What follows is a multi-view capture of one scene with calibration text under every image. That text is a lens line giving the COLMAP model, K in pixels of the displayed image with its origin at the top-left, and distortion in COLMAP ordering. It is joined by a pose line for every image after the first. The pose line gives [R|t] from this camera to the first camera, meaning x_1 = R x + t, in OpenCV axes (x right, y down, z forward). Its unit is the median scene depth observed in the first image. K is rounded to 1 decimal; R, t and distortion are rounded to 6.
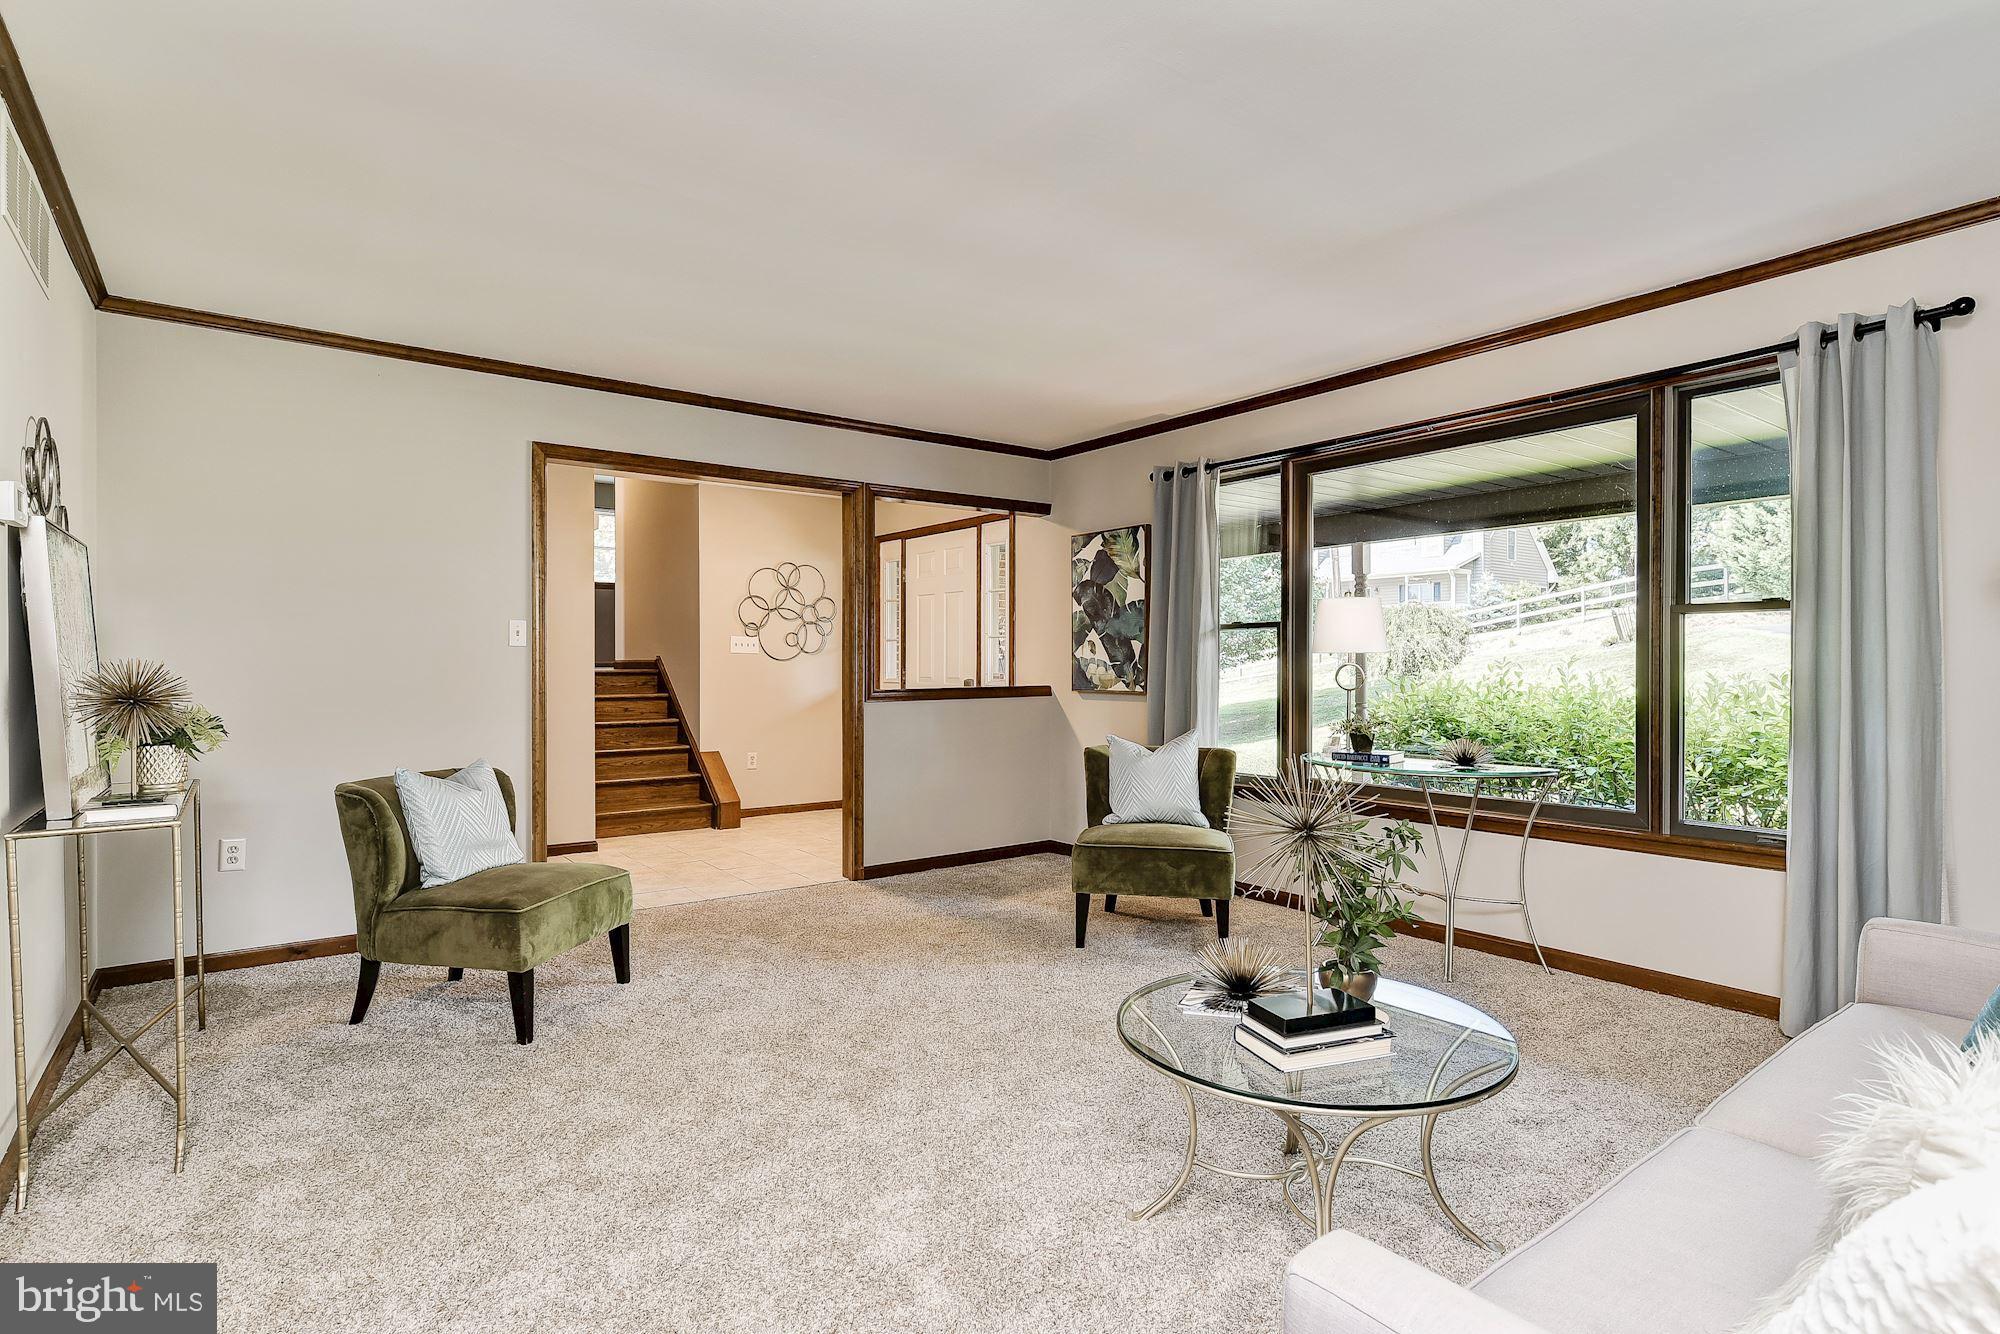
lens RADIAL K [[1009.6, 0, 995.1], [0, 1009.6, 677.7], [0, 0, 1]] dist [-0.007227, 0.004614]
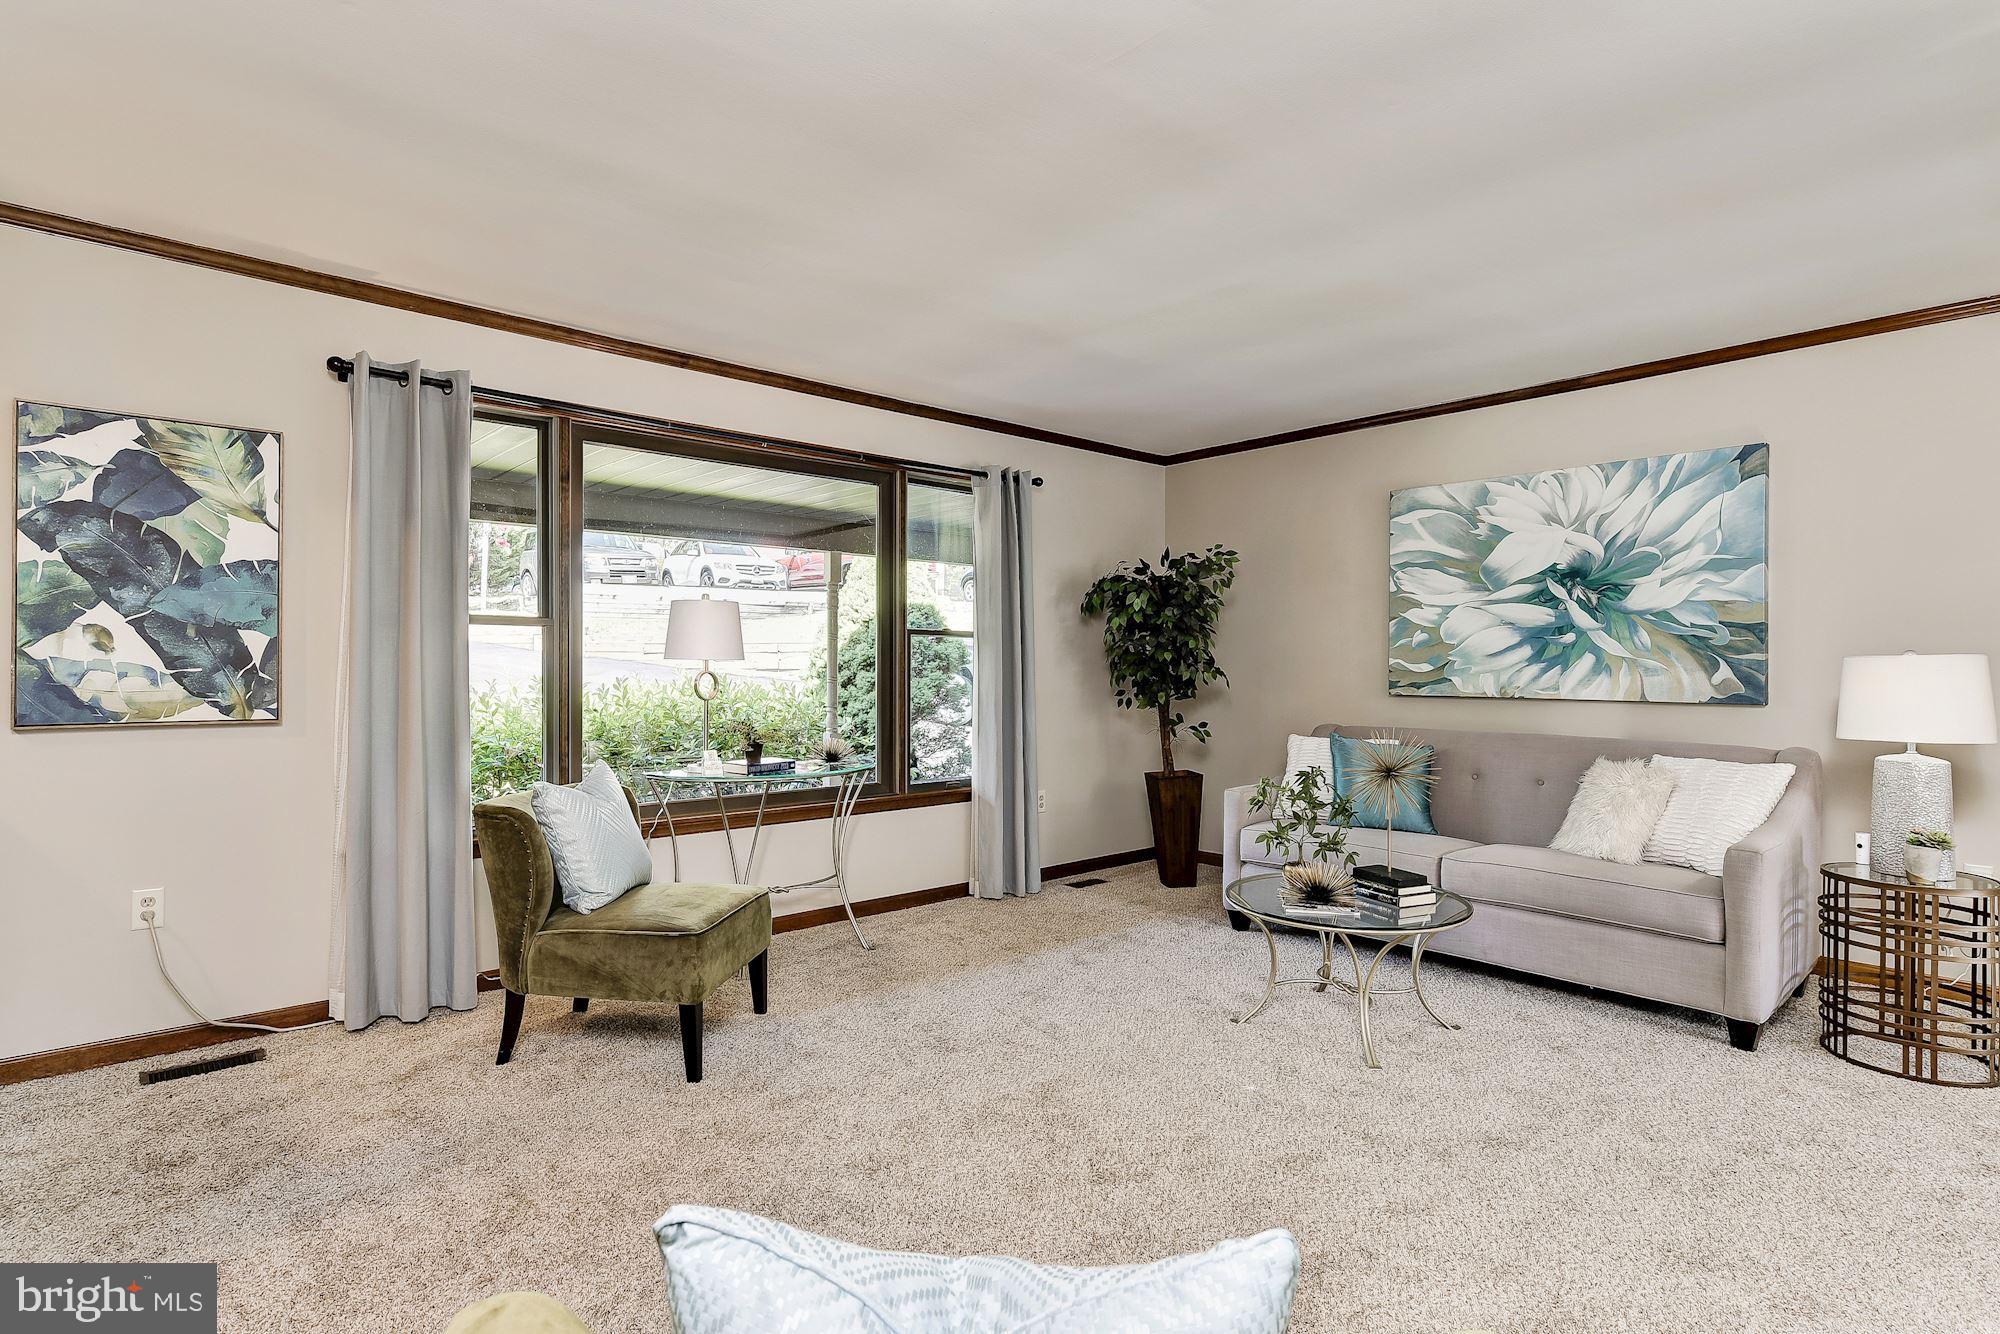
lens RADIAL K [[1009.6, 0, 993.8], [0, 1009.6, 653.9], [0, 0, 1]] dist [-0.007227, 0.004614]
pose [[-0.092400, 0.011354, 0.995657, -0.459398], [0.011045, 0.999885, -0.010377, -0.012989], [-0.995661, 0.010038, -0.092515, 0.631665]]
